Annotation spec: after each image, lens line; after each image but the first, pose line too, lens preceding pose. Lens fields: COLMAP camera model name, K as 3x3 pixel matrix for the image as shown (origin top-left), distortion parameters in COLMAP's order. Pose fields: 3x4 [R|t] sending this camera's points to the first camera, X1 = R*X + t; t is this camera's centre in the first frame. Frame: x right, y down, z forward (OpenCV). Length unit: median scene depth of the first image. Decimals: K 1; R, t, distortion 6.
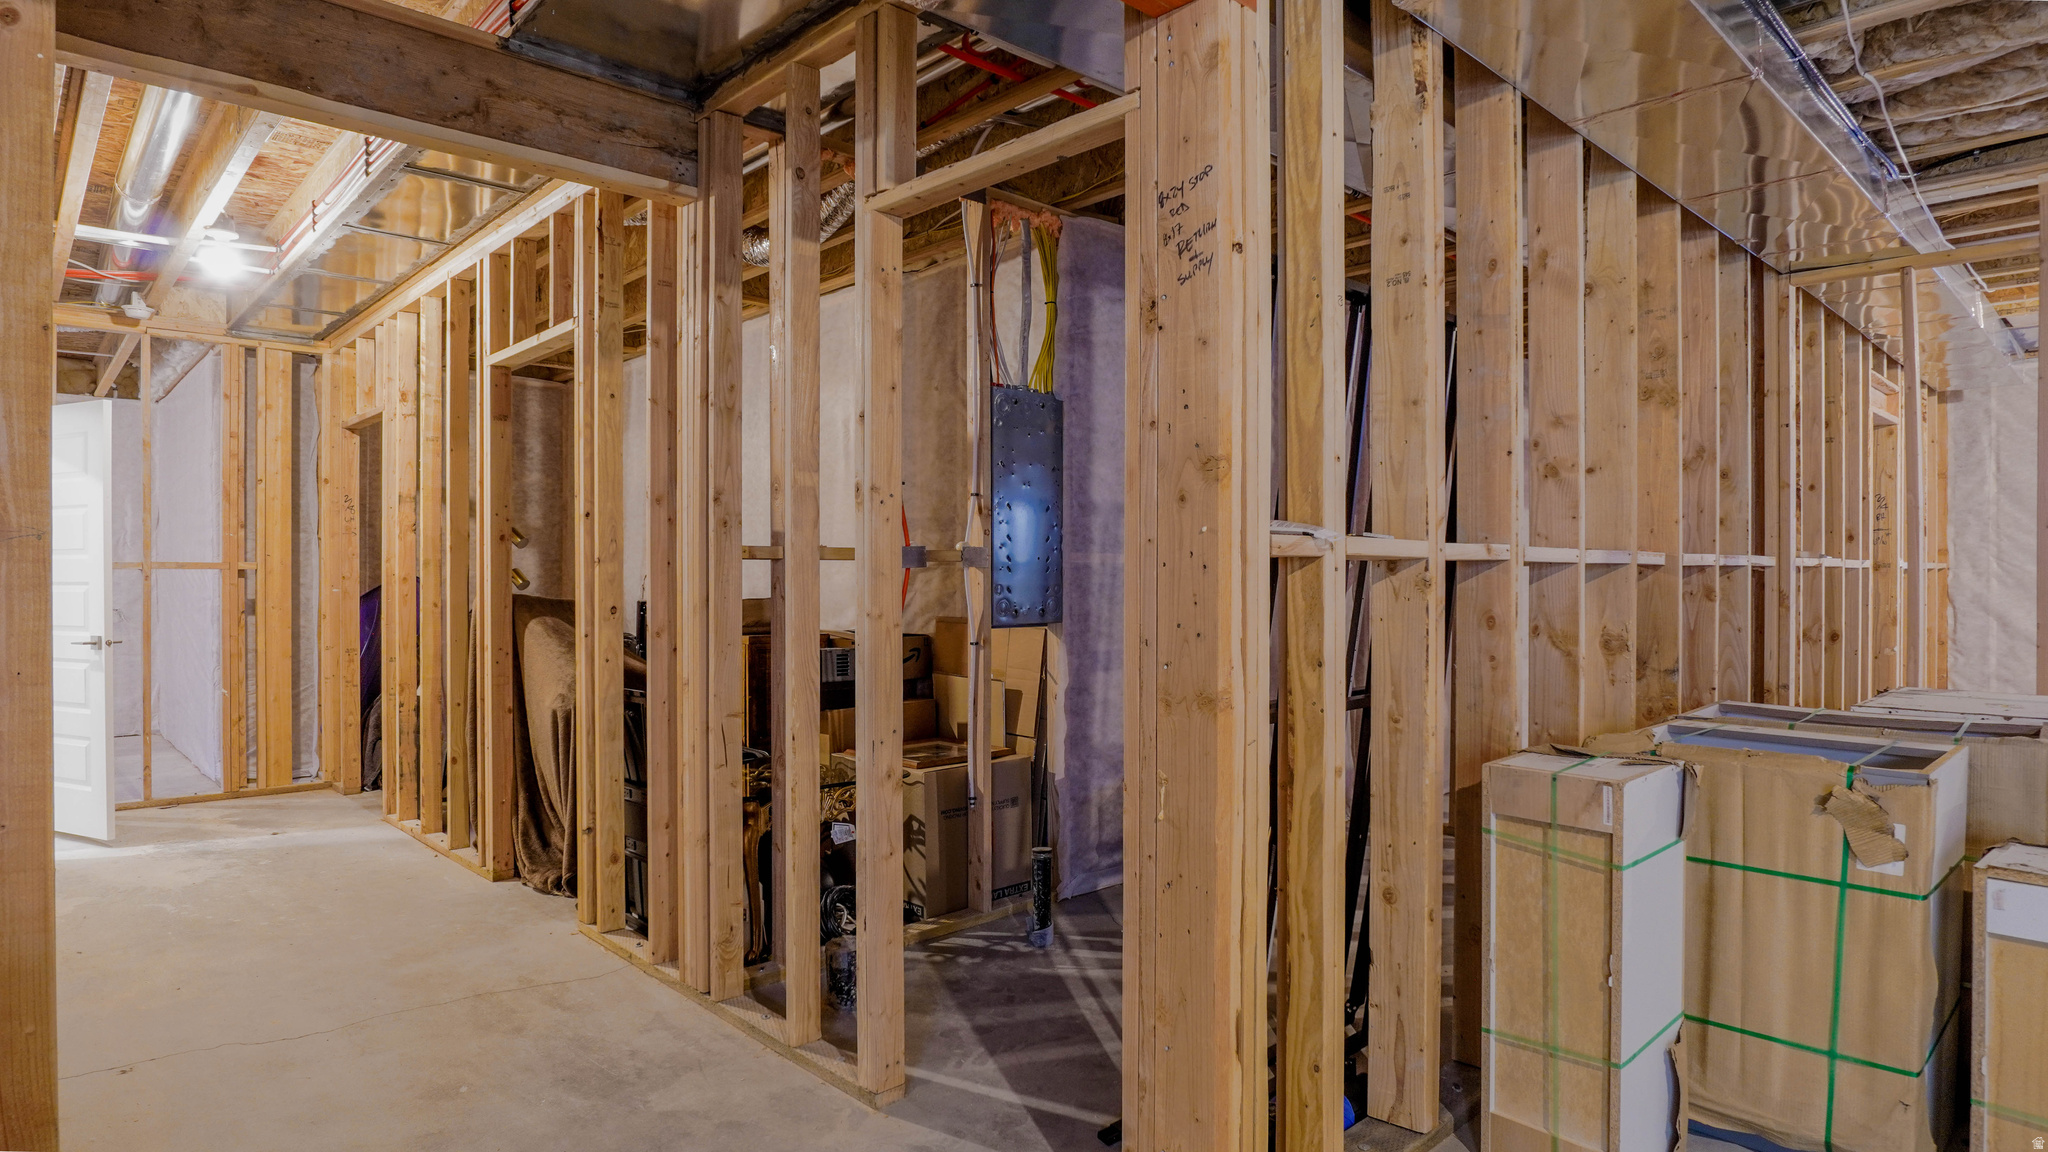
lens RADIAL K [[1137.4, 0, 1013.0], [0, 1137.4, 585.0], [0, 0, 1]] dist [-0.029357, 0.003568]
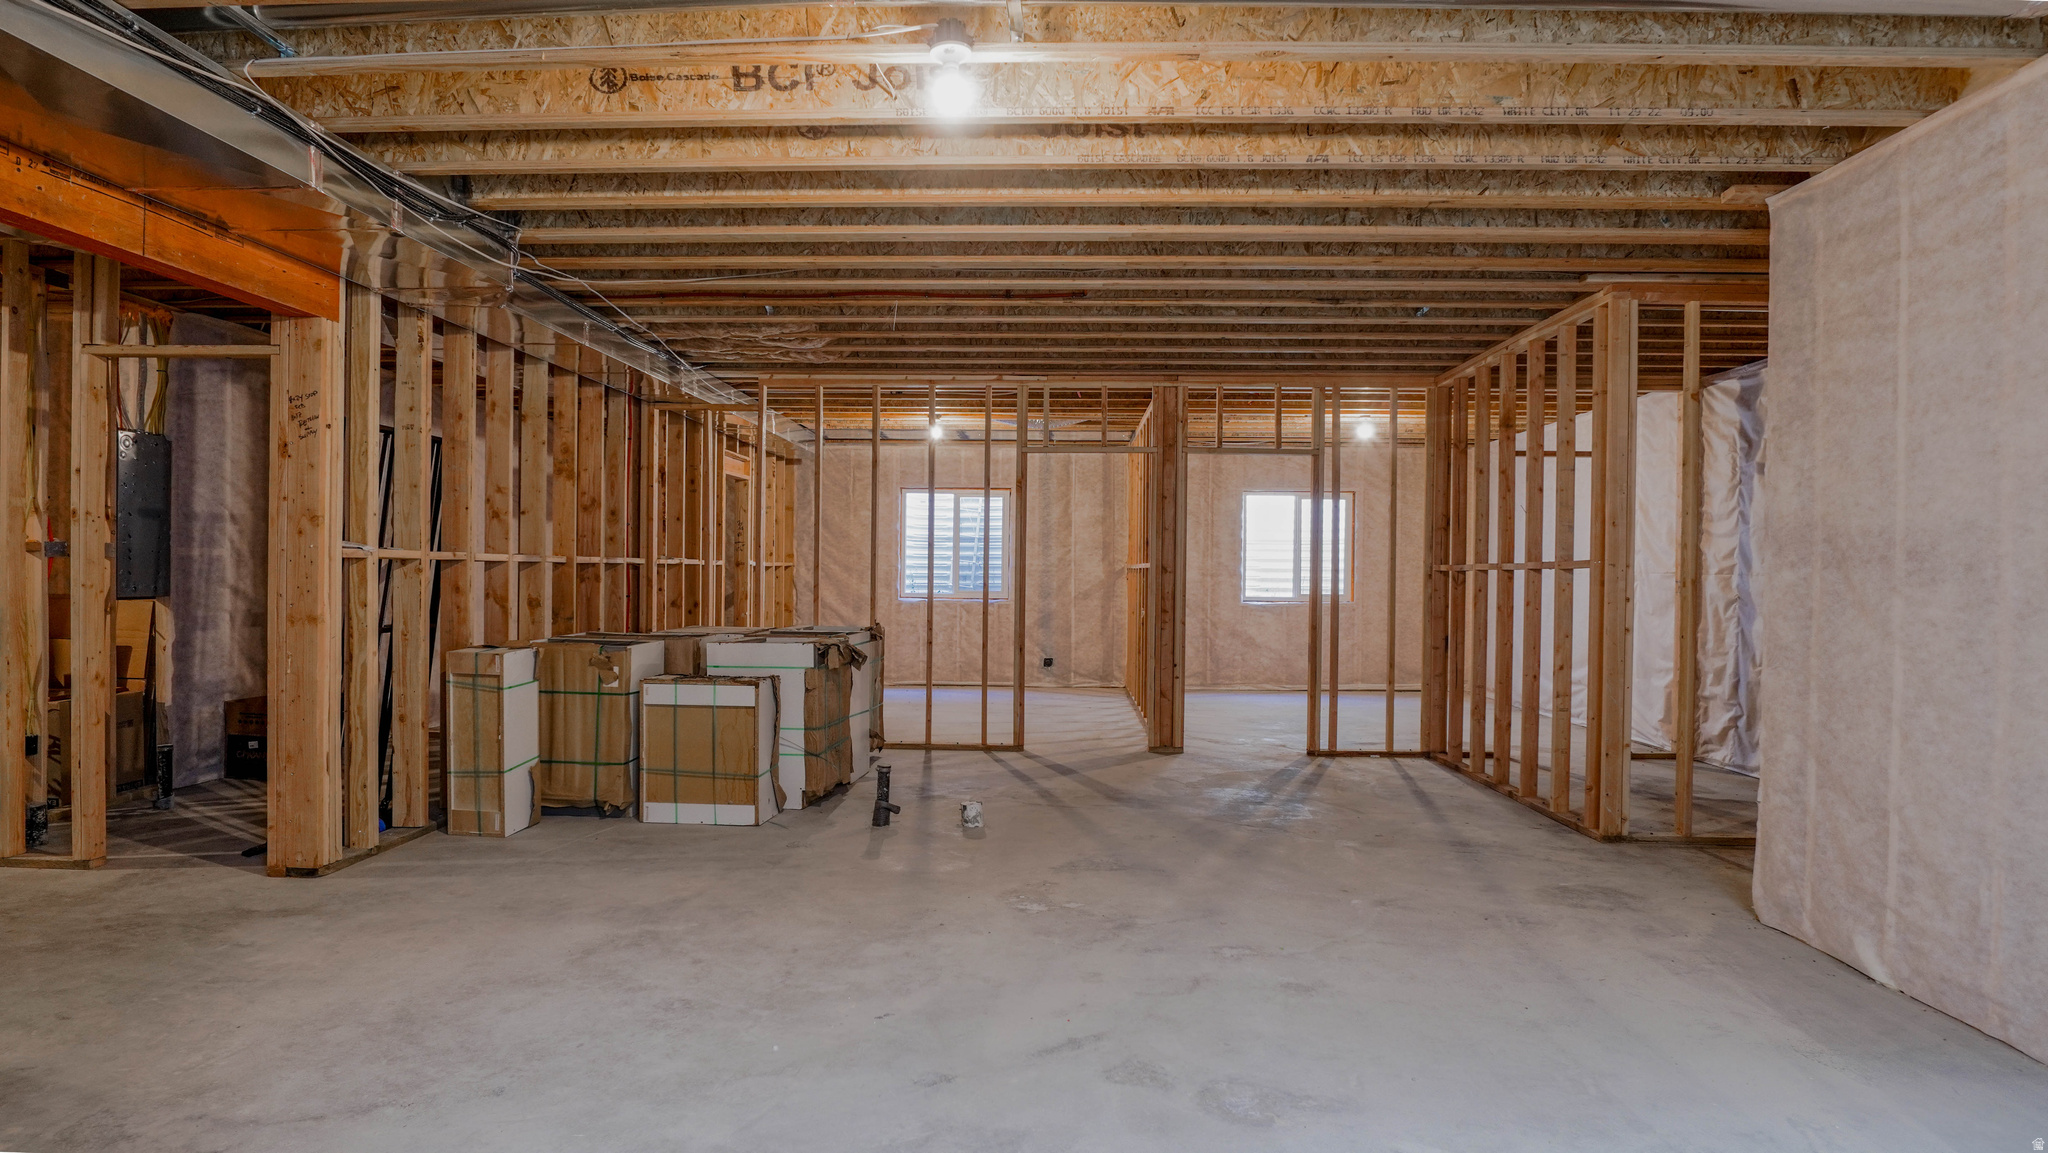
lens RADIAL K [[1137.4, 0, 1013.0], [0, 1137.4, 585.5], [0, 0, 1]] dist [-0.029357, 0.003568]
pose [[0.709728, 0.001665, 0.704474, -0.288191], [-0.007598, 0.999957, 0.005291, 0.006108], [-0.704435, -0.009108, 0.709710, -1.093468]]
